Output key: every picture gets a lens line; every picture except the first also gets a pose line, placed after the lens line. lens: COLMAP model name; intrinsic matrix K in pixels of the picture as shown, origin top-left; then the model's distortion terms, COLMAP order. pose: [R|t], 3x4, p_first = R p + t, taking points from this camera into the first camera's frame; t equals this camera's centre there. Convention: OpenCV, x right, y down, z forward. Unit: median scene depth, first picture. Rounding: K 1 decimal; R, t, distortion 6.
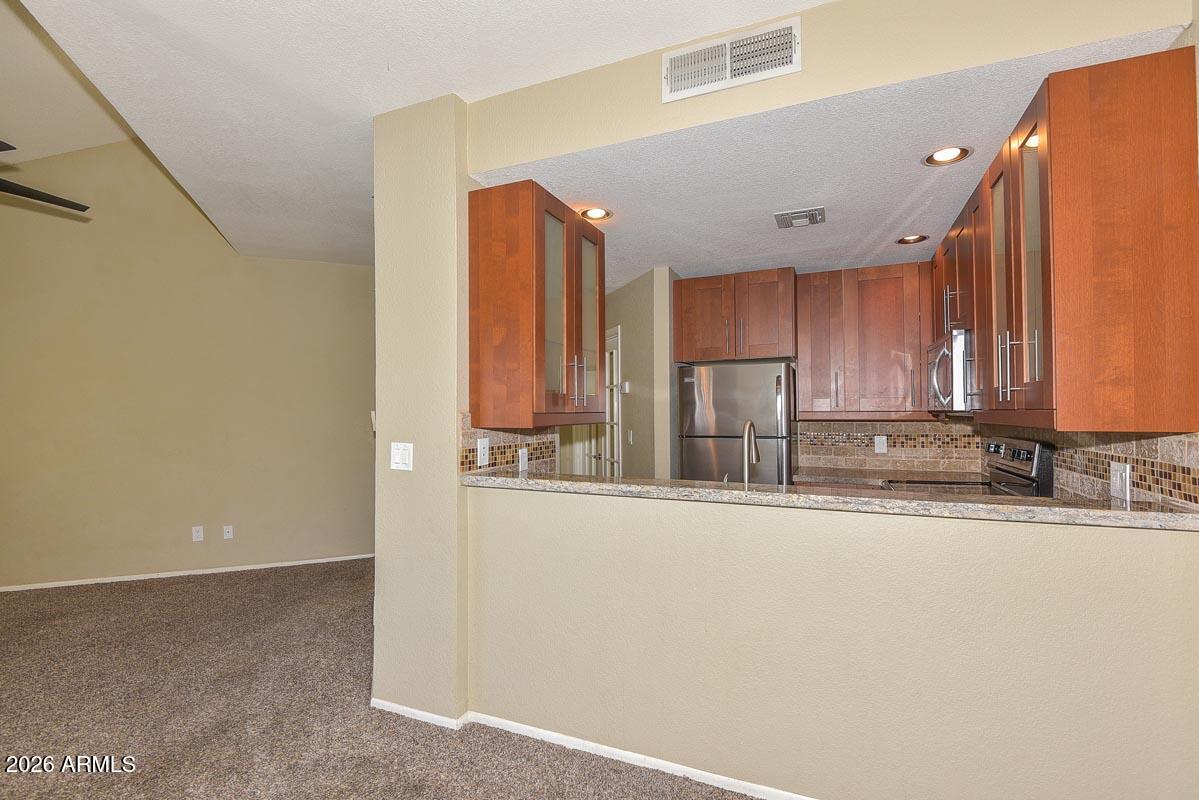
lens RADIAL K [[553.0, 0, 599.5], [0, 553.0, 400.0], [0, 0, 1]] dist [-0.013130, -0.009350]
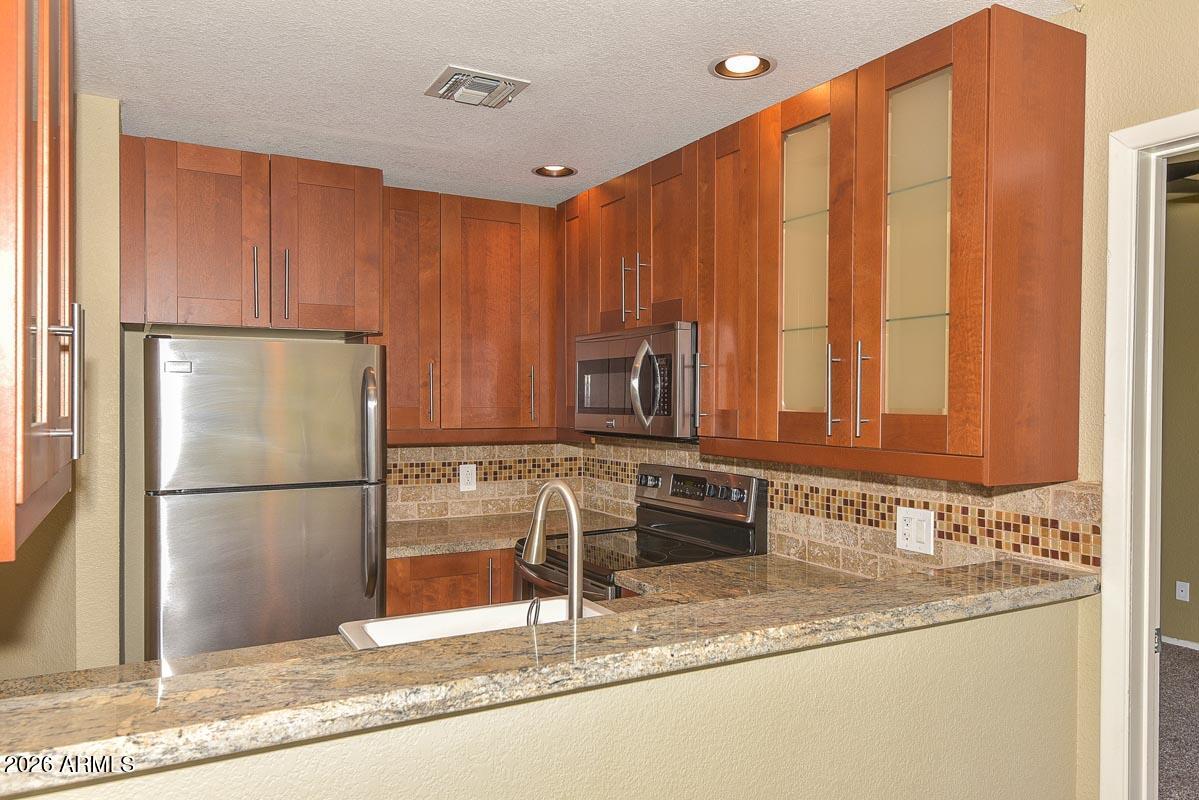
lens RADIAL K [[822.7, 0, 601.4], [0, 822.7, 391.2], [0, 0, 1]] dist [0.011003, -0.000396]
pose [[0.597969, 0.016302, 0.801353, -0.216828], [-0.027873, 0.999611, 0.000464, -0.032422], [-0.801034, -0.022613, 0.598191, 0.401371]]
